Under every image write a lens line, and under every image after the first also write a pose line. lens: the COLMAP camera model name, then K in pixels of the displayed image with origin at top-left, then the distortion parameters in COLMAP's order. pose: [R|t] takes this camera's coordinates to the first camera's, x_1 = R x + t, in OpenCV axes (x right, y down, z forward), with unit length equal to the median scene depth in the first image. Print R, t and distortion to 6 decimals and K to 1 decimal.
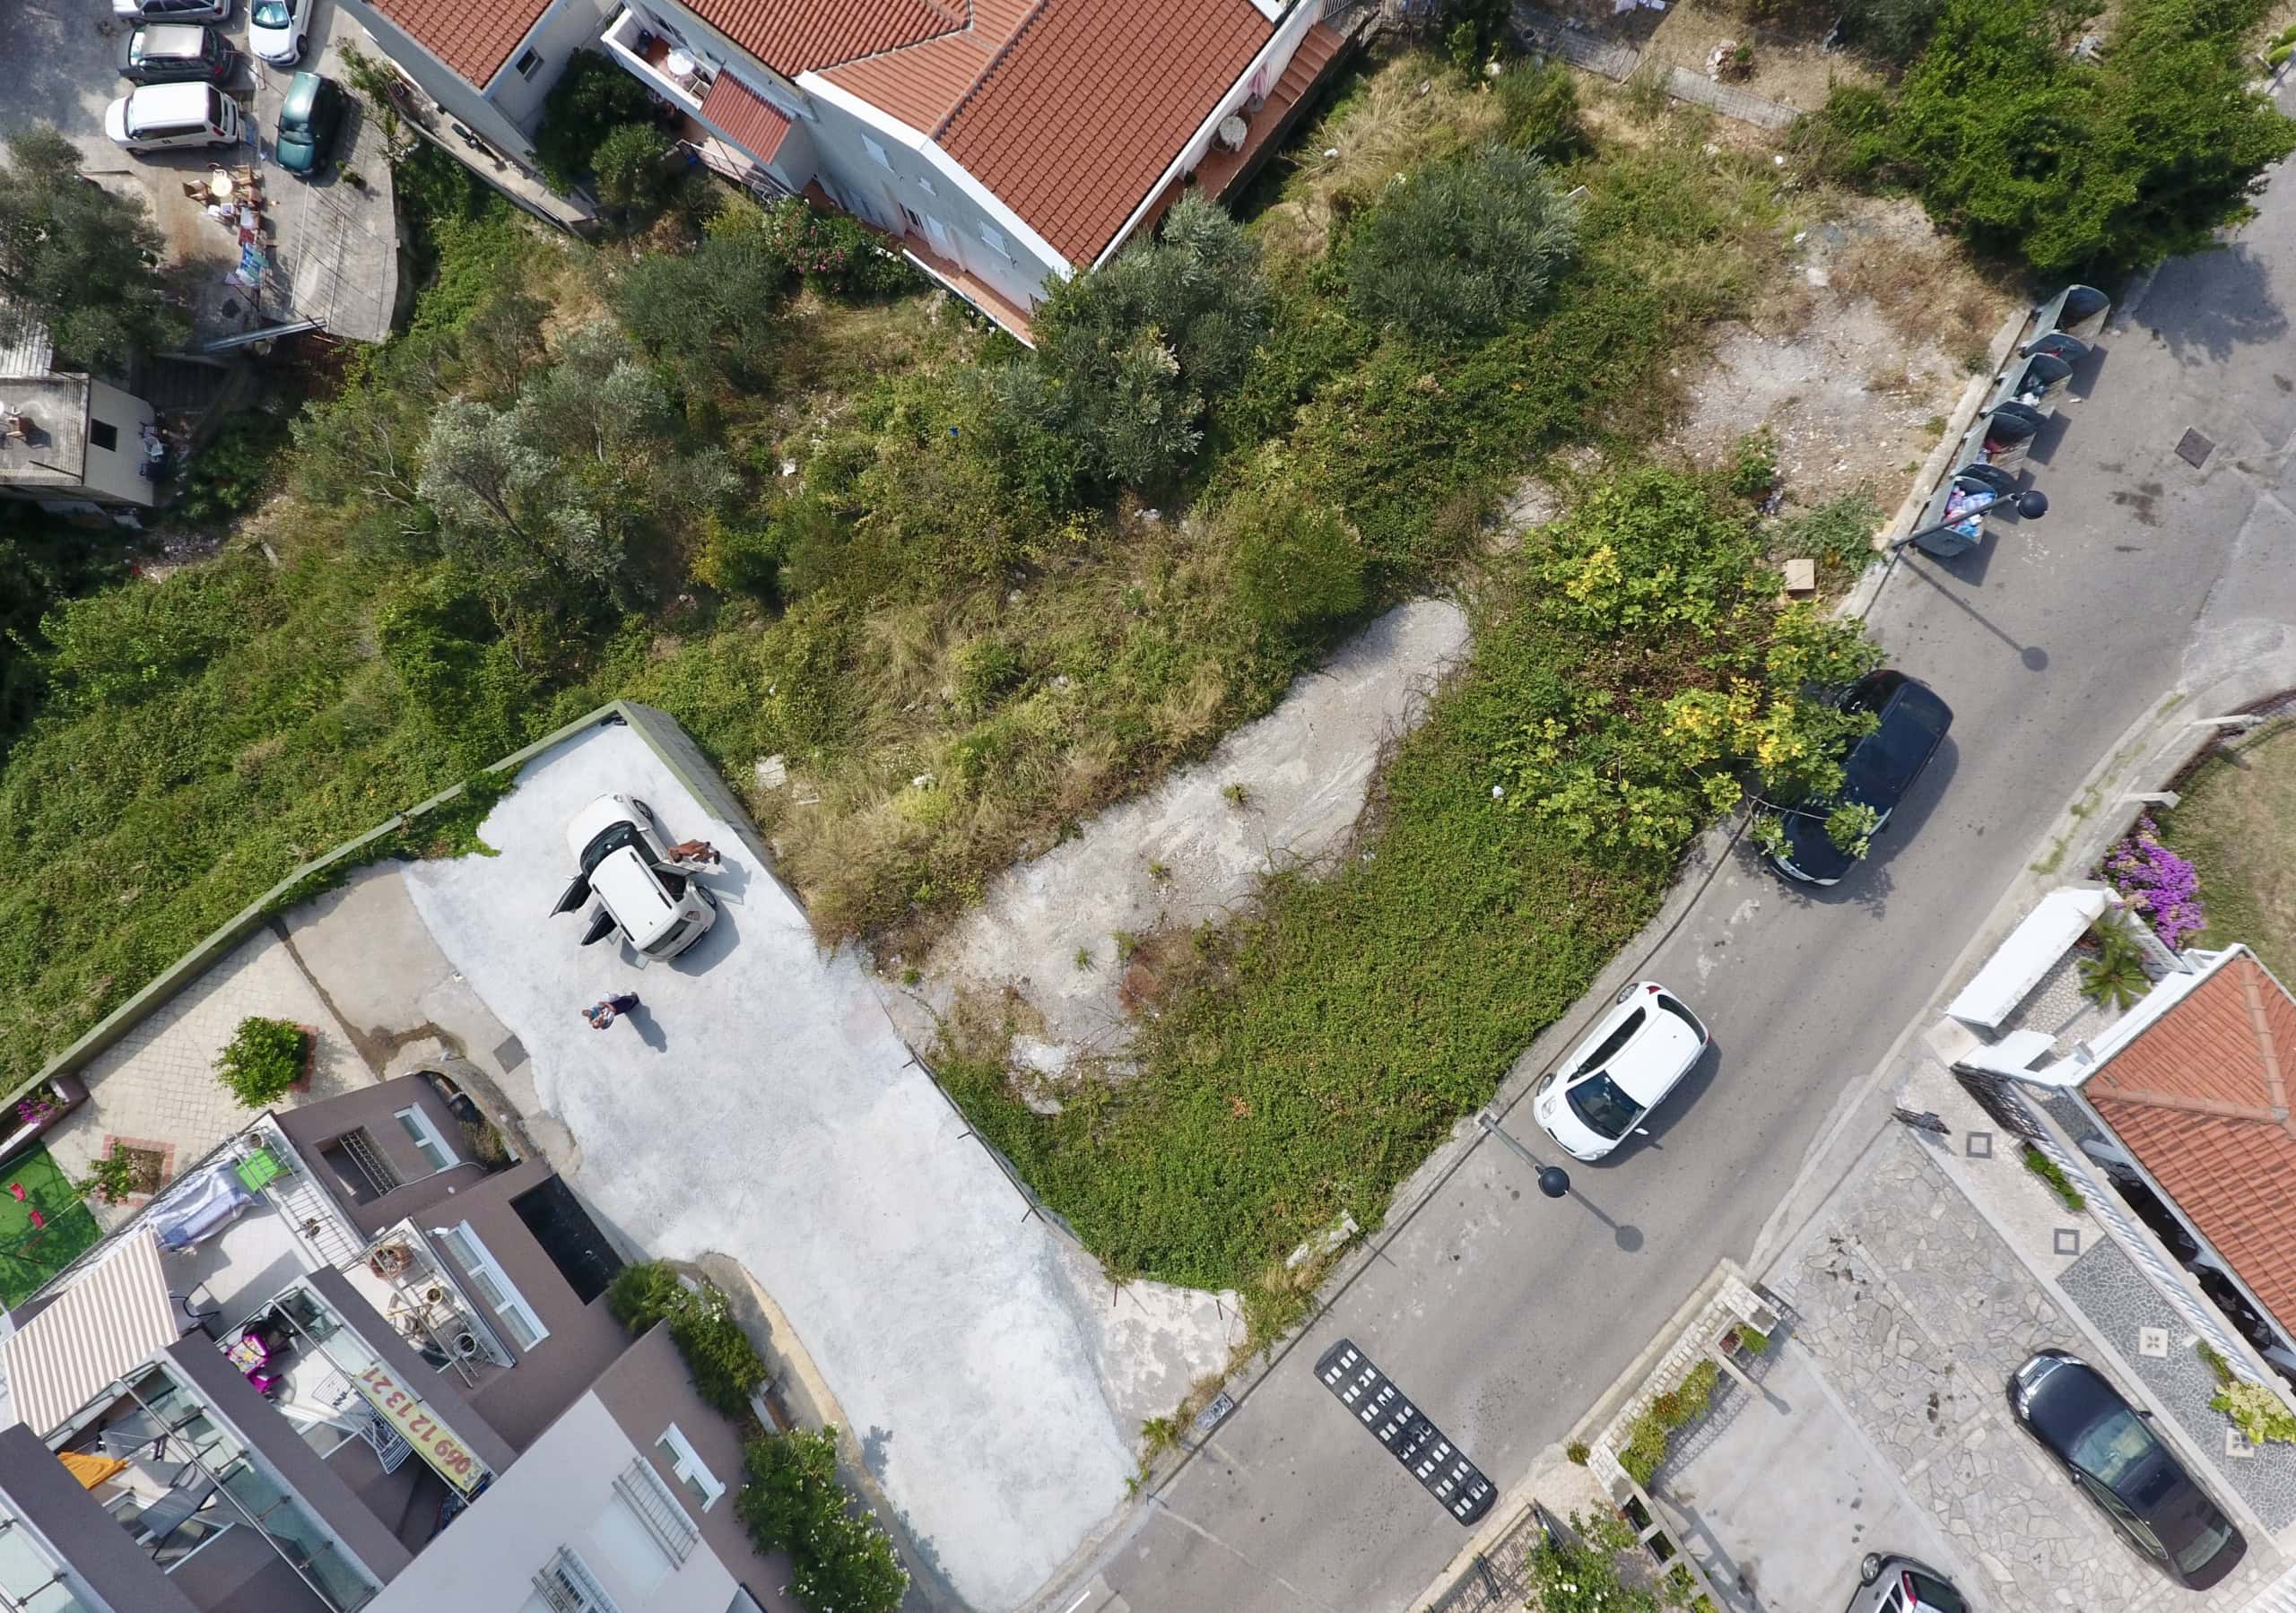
lens RADIAL K [[1349.9, 0, 1133.7], [0, 1349.9, 733.6], [0, 0, 1]] dist [-0.003739, 0.000497]
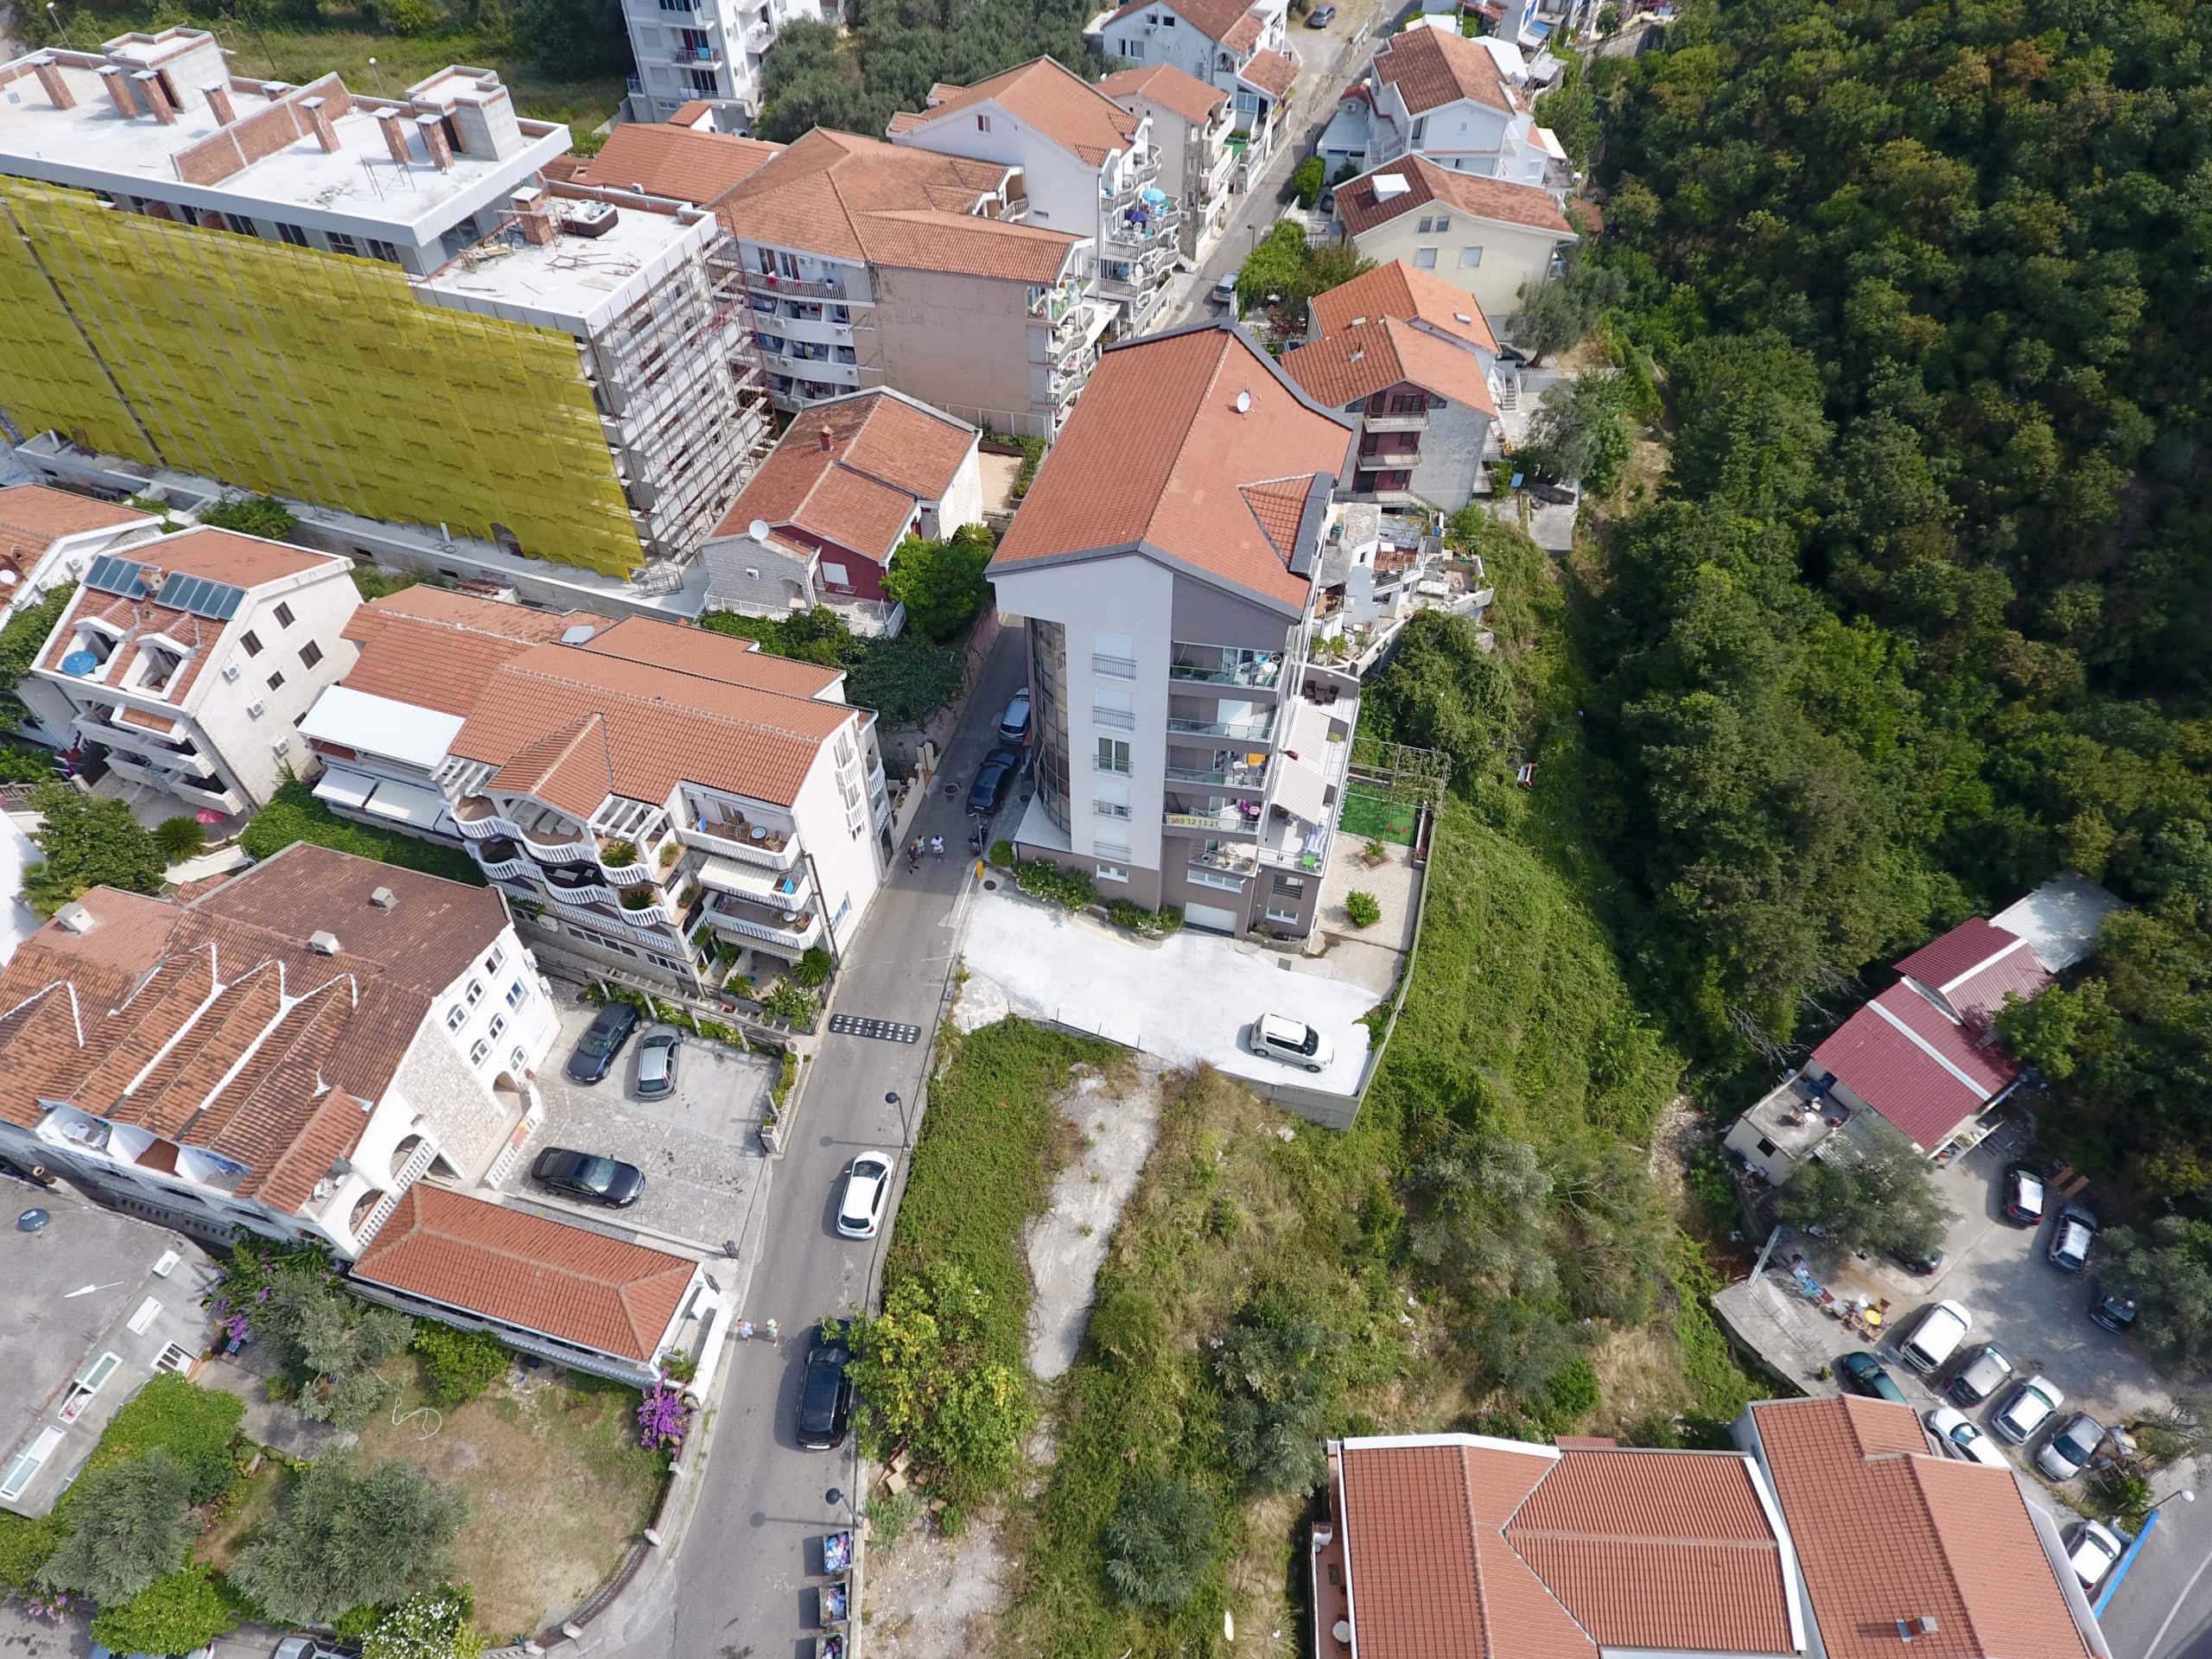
lens RADIAL K [[1279.3, 0, 1092.2], [0, 1279.3, 813.4], [0, 0, 1]] dist [-0.003878, 0.001877]
pose [[-0.816726, 0.450847, -0.360132, 0.462407], [-0.573358, -0.563830, 0.594437, -0.717221], [0.064947, 0.691977, 0.718992, -0.740586]]
